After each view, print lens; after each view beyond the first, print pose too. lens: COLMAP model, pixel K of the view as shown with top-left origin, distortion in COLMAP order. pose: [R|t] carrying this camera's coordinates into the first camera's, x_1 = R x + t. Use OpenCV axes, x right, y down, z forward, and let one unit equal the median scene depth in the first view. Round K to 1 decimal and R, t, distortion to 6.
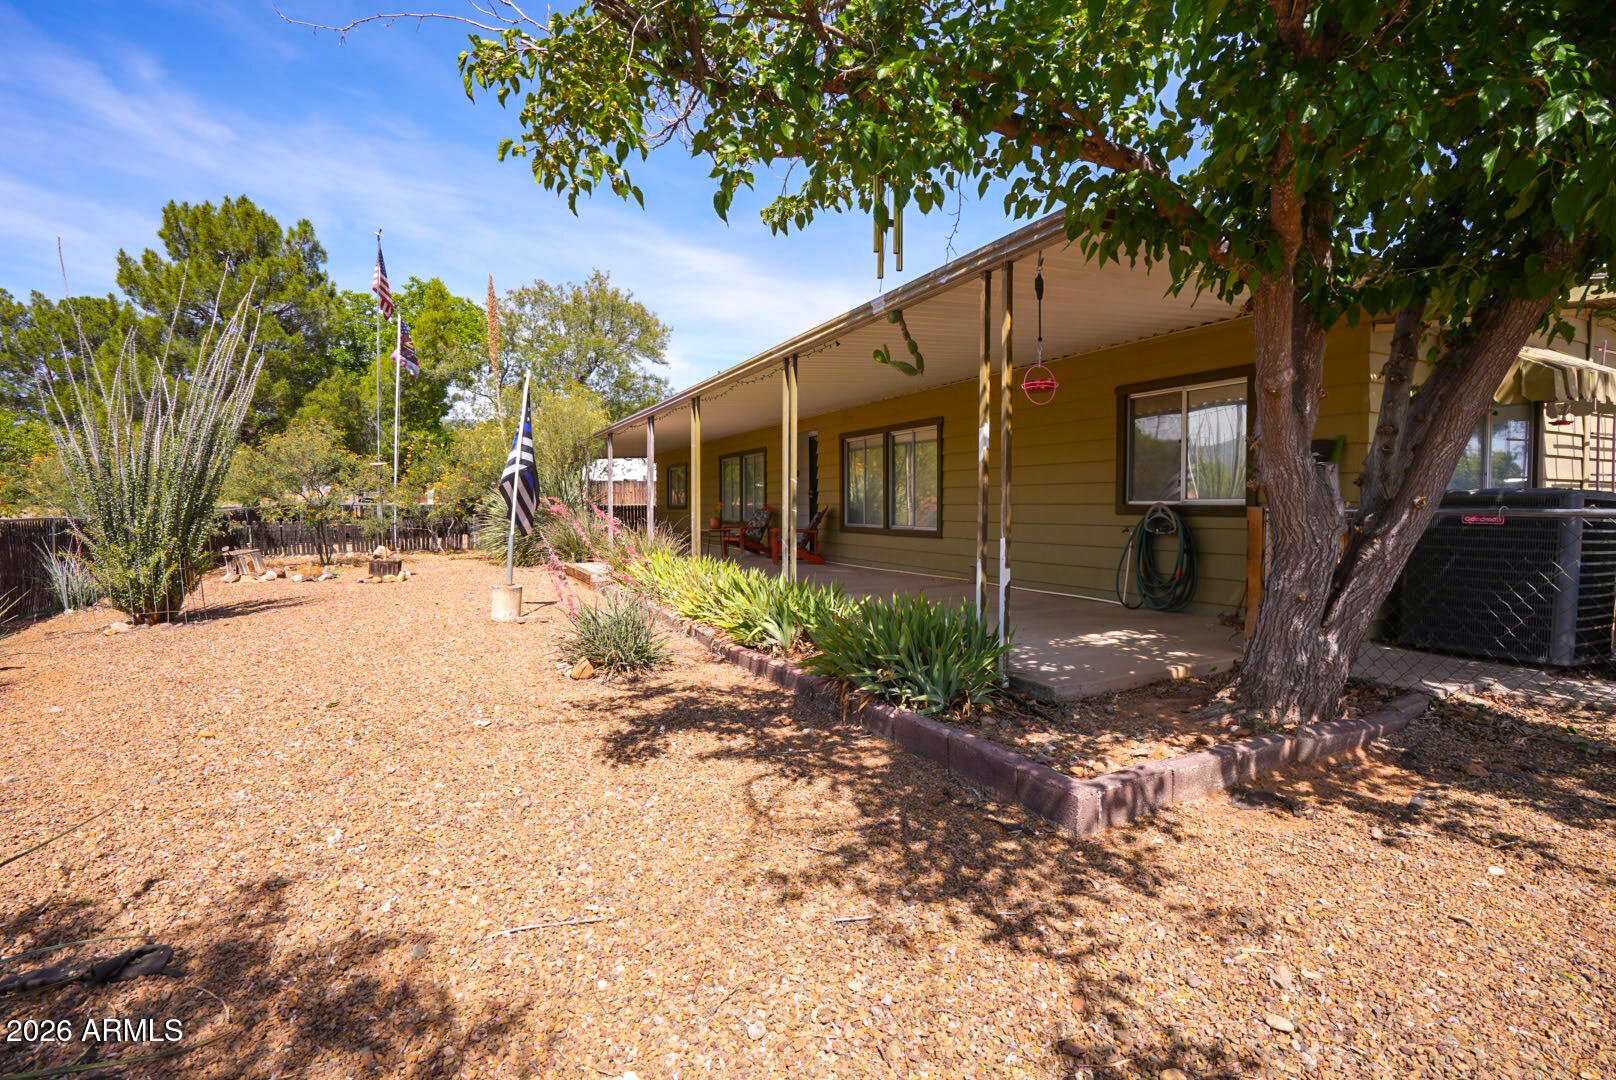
lens RADIAL K [[753.8, 0, 801.0], [0, 753.8, 530.5], [0, 0, 1]] dist [-0.074259, 0.032376]
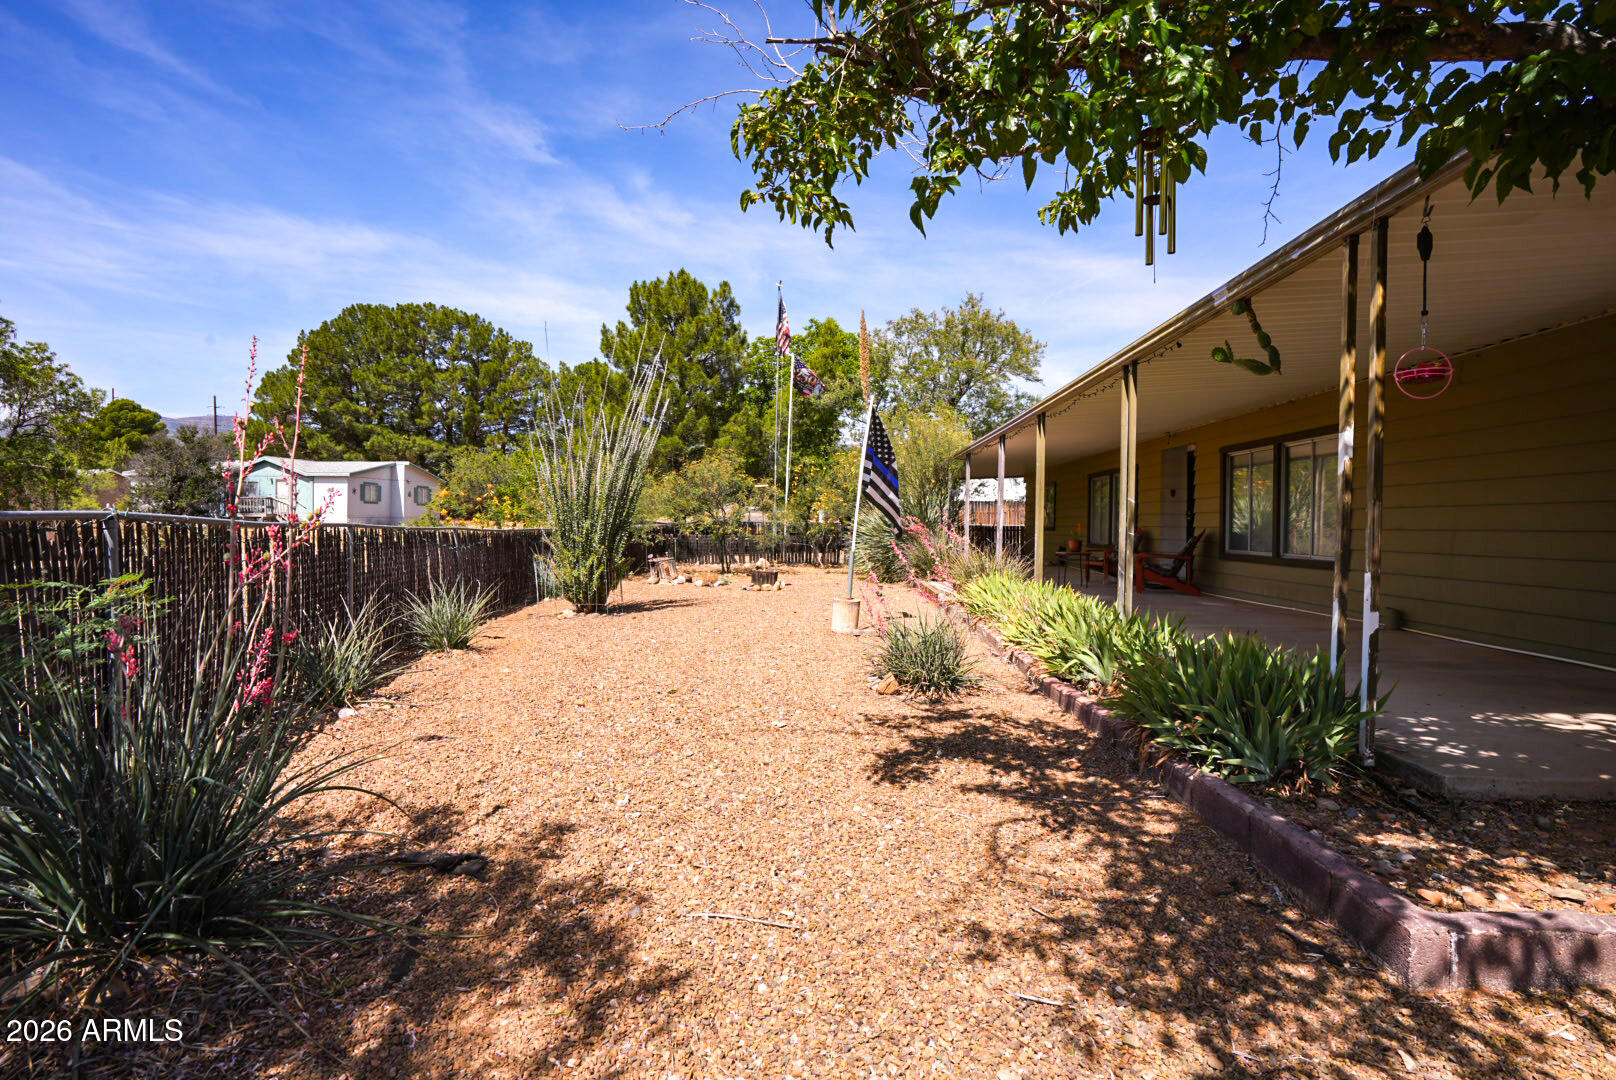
lens RADIAL K [[753.8, 0, 801.0], [0, 753.8, 530.5], [0, 0, 1]] dist [-0.074259, 0.032376]
pose [[0.871695, 0.015495, -0.489804, 0.121776], [-0.028731, 0.999397, -0.019516, -0.002024], [0.489206, 0.031085, 0.871614, 0.047438]]
